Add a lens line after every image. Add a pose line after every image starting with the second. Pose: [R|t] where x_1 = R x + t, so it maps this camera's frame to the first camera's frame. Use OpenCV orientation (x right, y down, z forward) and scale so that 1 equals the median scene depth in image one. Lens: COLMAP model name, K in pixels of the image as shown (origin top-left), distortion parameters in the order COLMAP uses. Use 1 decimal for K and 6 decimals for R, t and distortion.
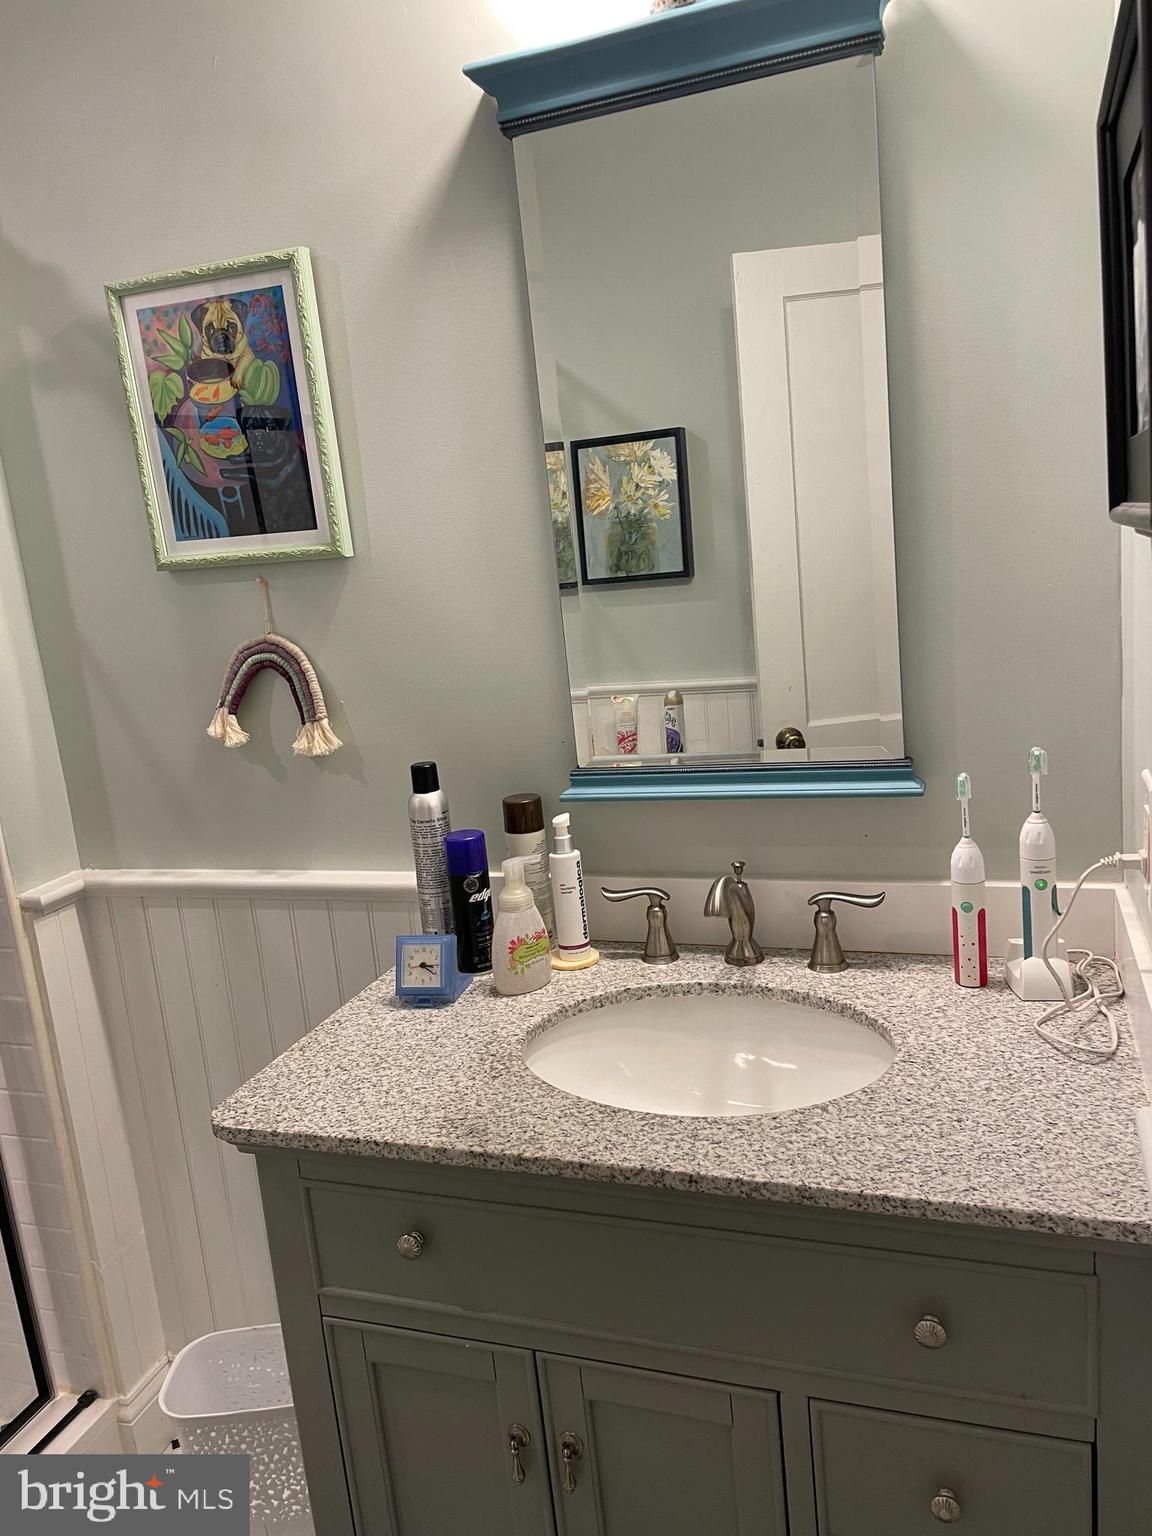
lens RADIAL K [[1156.5, 0, 579.9], [0, 1156.5, 759.7], [0, 0, 1]] dist [0.095285, -0.112503]
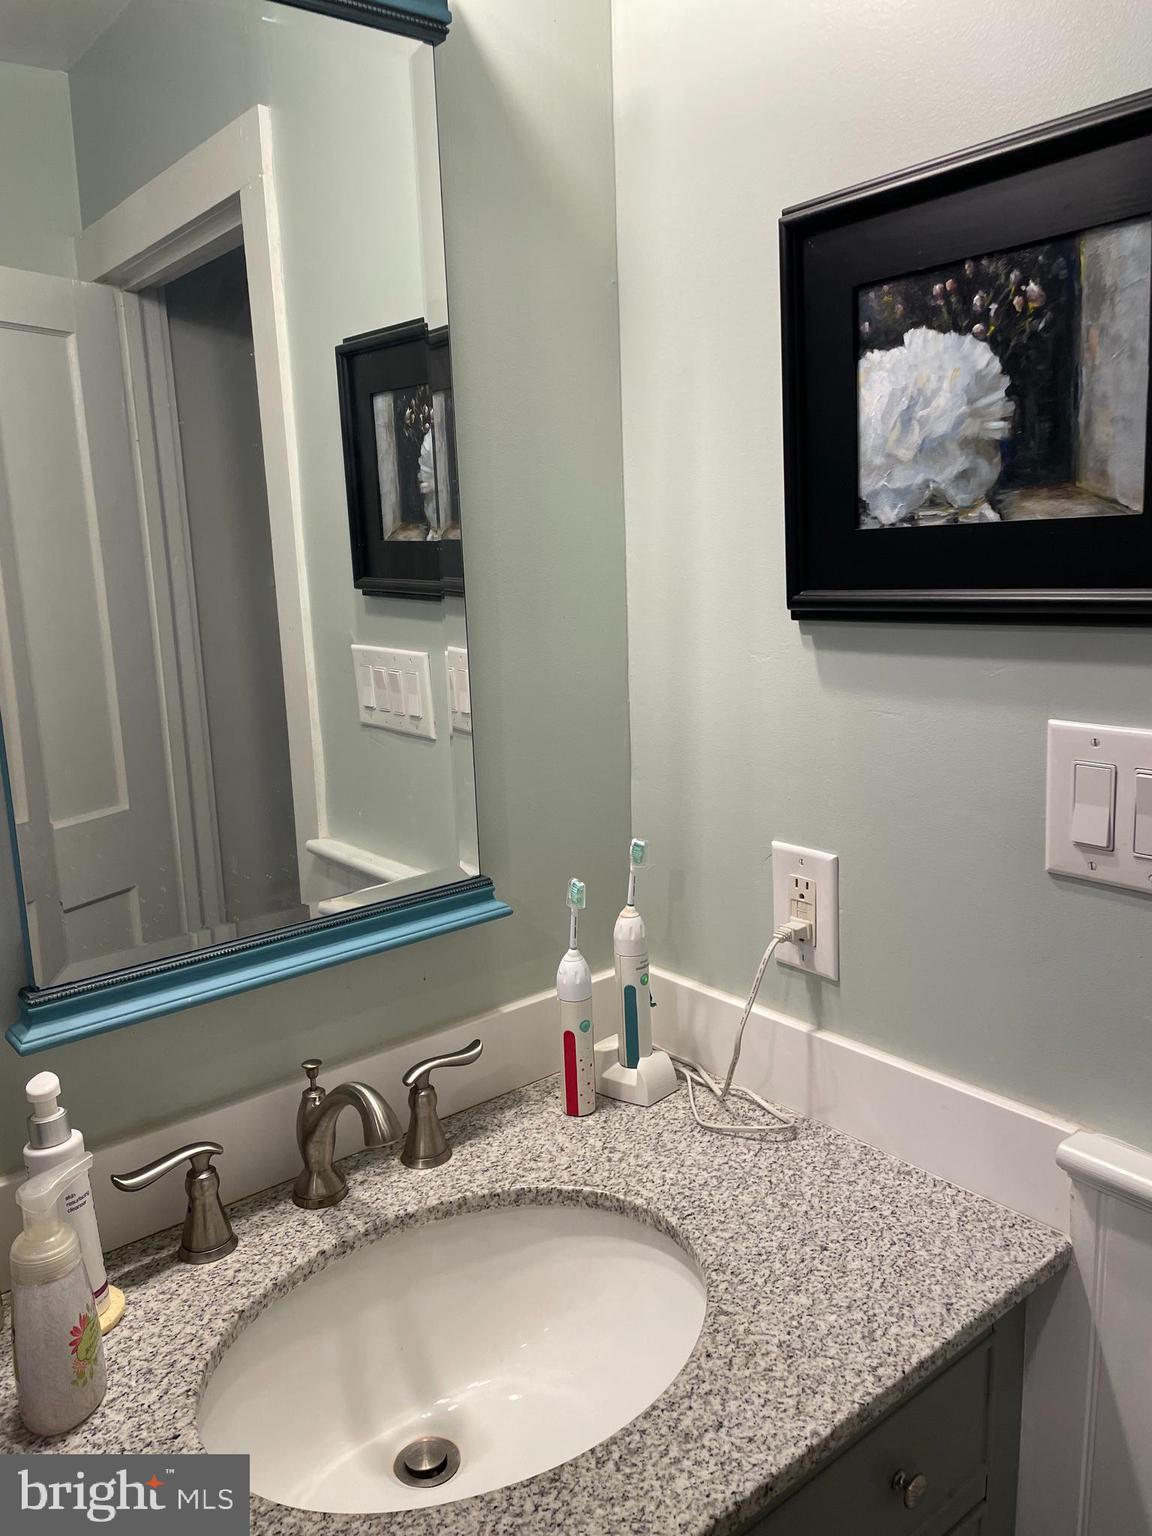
lens RADIAL K [[1156.5, 0, 579.9], [0, 1156.5, 759.7], [0, 0, 1]] dist [0.095285, -0.112503]
pose [[0.518007, -0.083472, 0.851294, -0.356505], [0.155861, 0.987777, 0.002013, -0.068085], [-0.841056, 0.131641, 0.524686, 0.430146]]
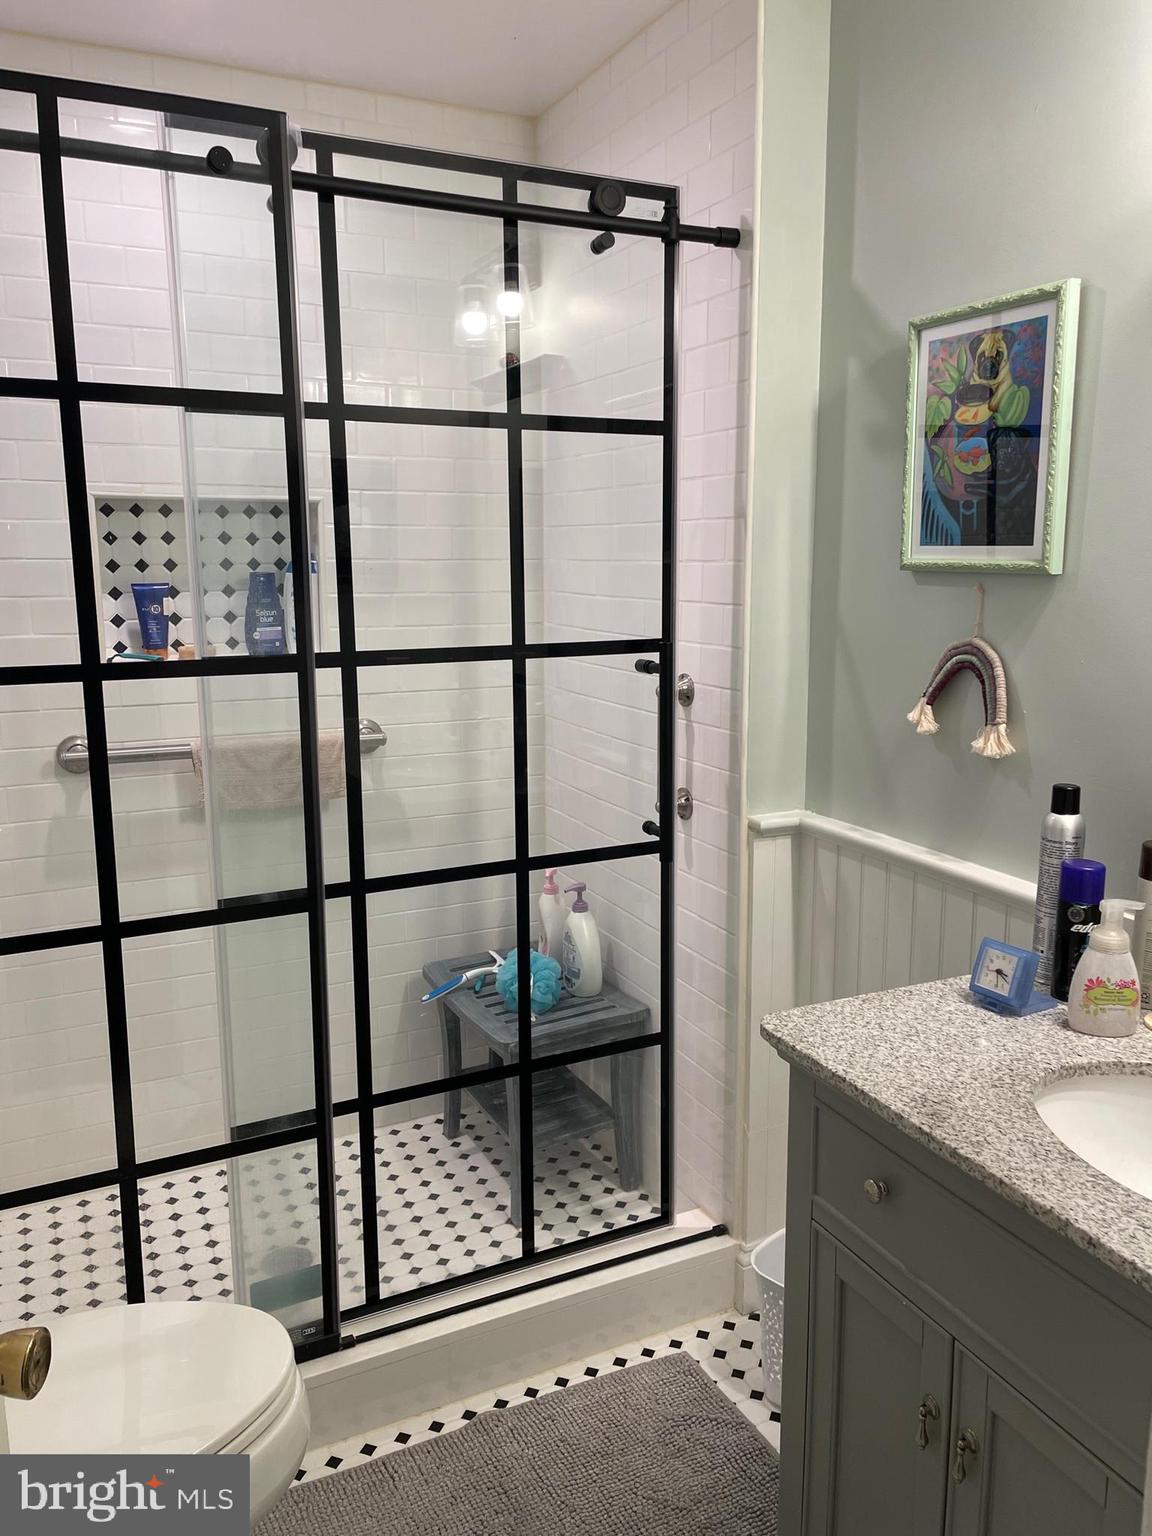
lens RADIAL K [[1156.5, 0, 579.9], [0, 1156.5, 759.7], [0, 0, 1]] dist [0.095285, -0.112503]
pose [[0.707567, 0.216456, -0.672678, 0.243899], [-0.205486, 0.973820, 0.097215, -0.030236], [0.676110, 0.069440, 0.733521, -0.034440]]
